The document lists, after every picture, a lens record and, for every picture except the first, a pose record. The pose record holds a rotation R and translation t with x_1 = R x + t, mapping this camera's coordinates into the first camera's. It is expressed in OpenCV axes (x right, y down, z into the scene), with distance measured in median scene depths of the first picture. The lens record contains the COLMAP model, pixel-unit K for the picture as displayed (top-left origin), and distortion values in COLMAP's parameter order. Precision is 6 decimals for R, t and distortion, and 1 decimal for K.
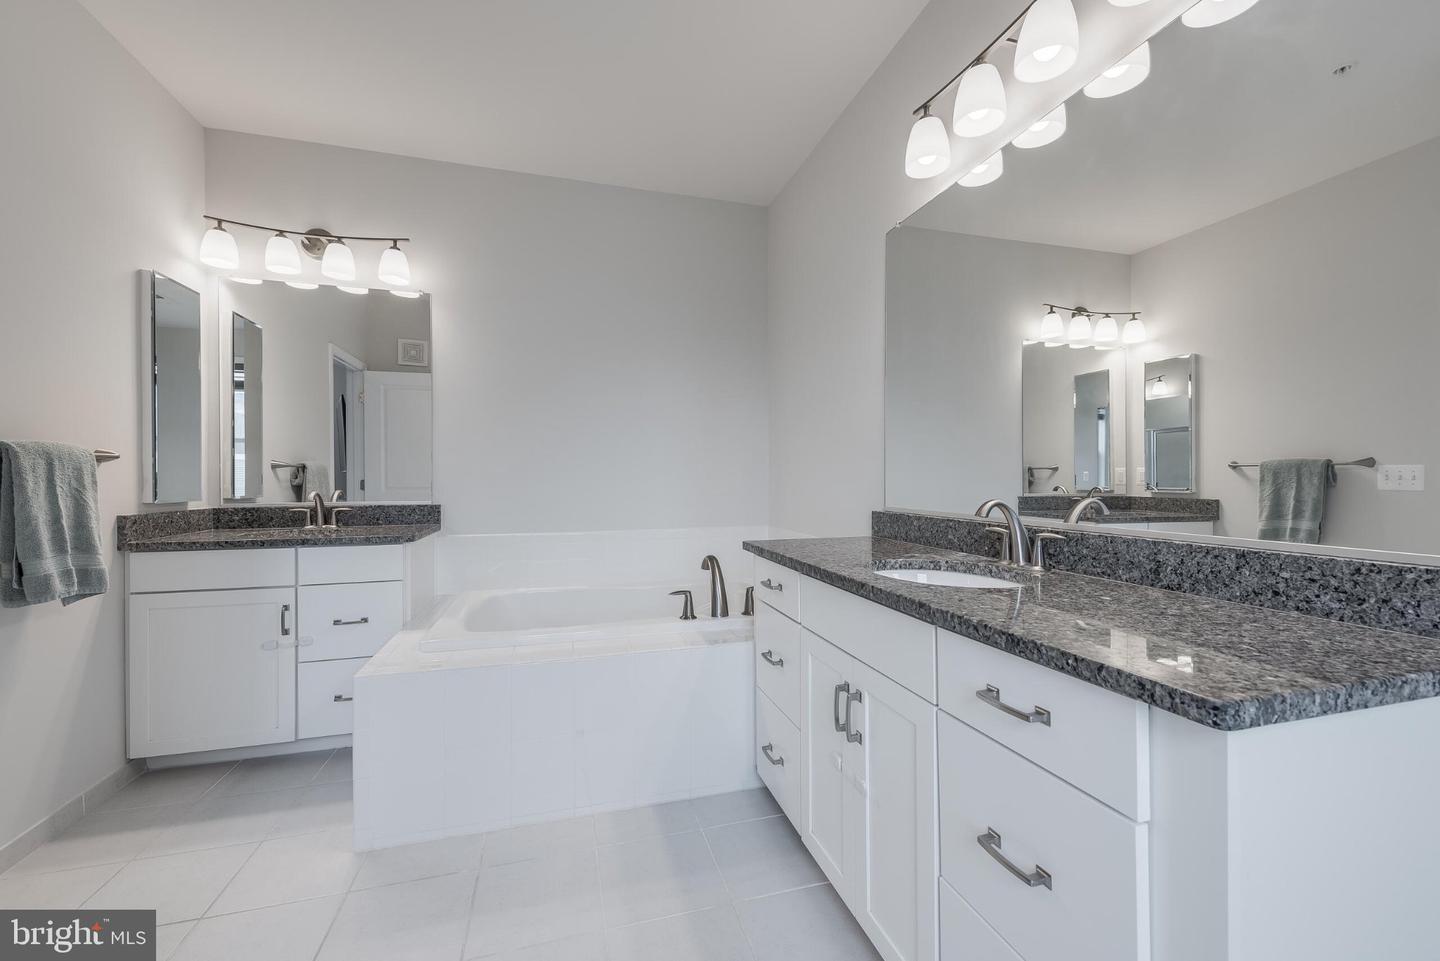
lens RADIAL K [[569.8, 0, 715.3], [0, 569.8, 480.2], [0, 0, 1]] dist [0.003612, -0.001319]
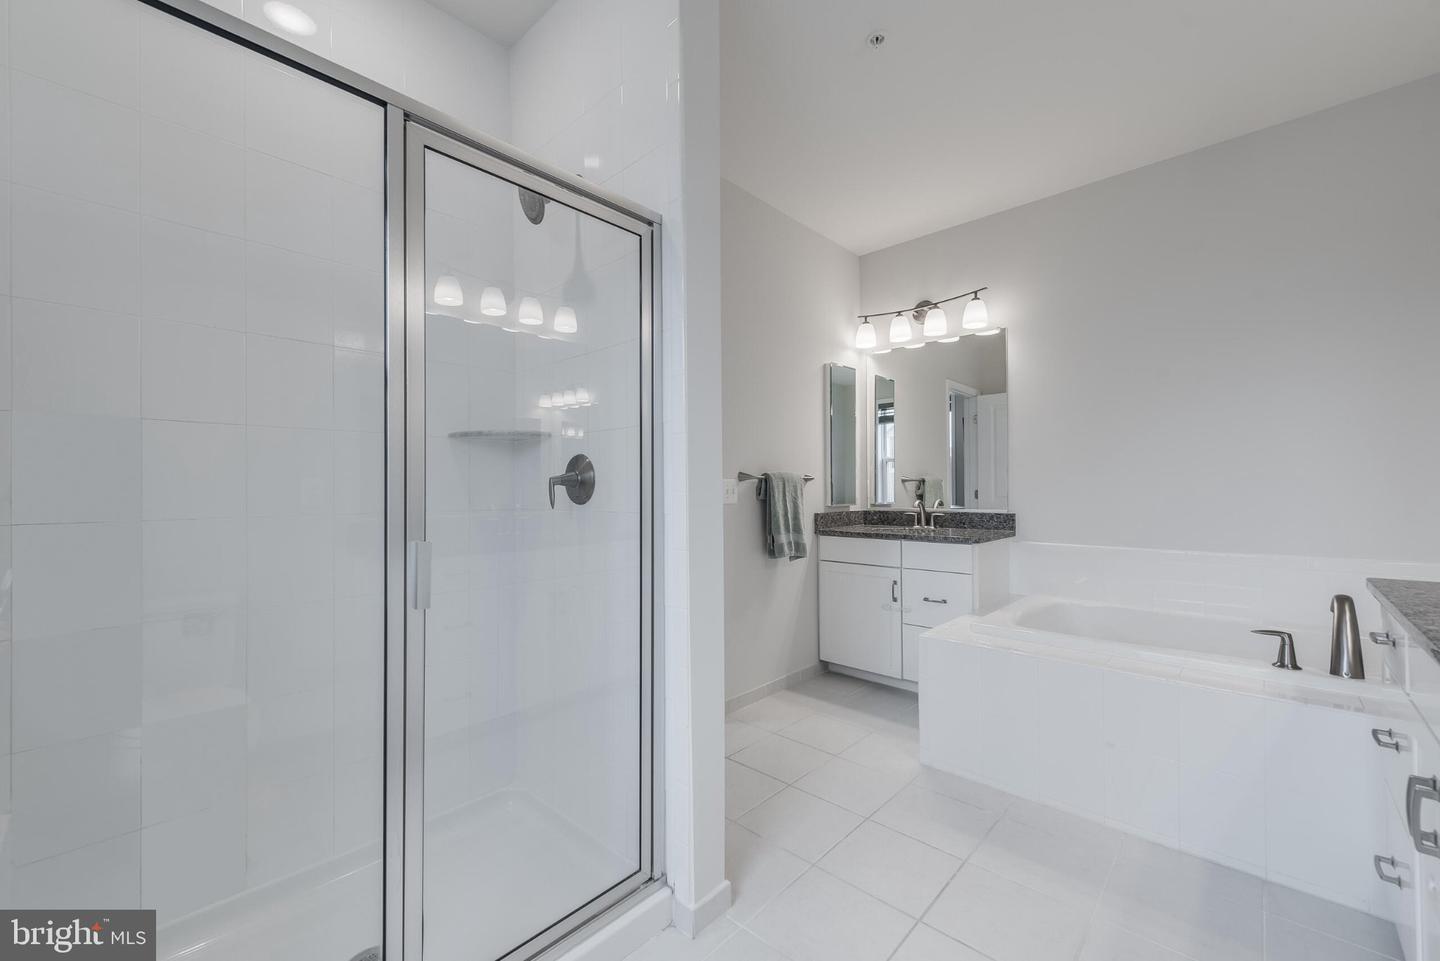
lens RADIAL K [[569.8, 0, 723.1], [0, 569.8, 483.5], [0, 0, 1]] dist [0.003612, -0.001319]
pose [[0.516119, -0.008343, -0.856476, 0.224106], [0.002315, 0.999962, -0.008345, -0.010390], [0.856514, 0.002324, 0.516119, -0.089467]]
